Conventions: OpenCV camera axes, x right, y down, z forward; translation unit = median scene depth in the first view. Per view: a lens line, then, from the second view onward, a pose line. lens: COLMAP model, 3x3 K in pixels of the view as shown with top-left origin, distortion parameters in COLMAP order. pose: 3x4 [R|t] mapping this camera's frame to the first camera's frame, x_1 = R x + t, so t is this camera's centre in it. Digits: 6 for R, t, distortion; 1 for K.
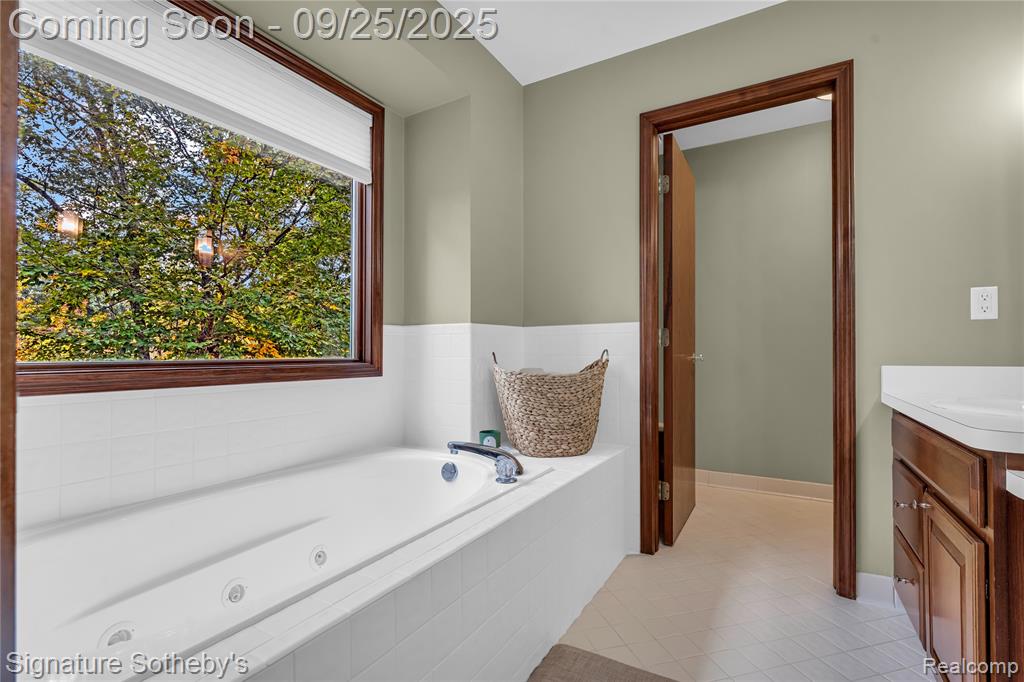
lens RADIAL K [[475.4, 0, 512.4], [0, 475.4, 347.3], [0, 0, 1]] dist [0.001086, 0.000478]
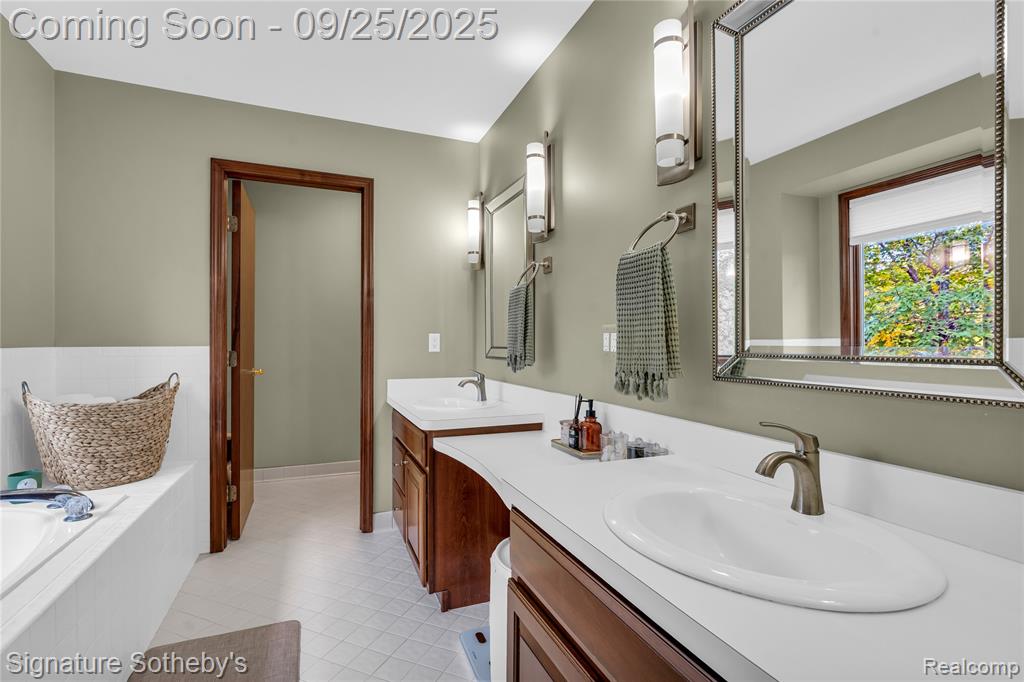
lens RADIAL K [[483.3, 0, 511.0], [0, 483.3, 344.3], [0, 0, 1]] dist [-0.003625, -0.000642]
pose [[0.616607, -0.000042, 0.787271, -0.201557], [-0.010614, 0.999909, 0.008367, -0.081963], [-0.787199, -0.013515, 0.616550, -0.267283]]
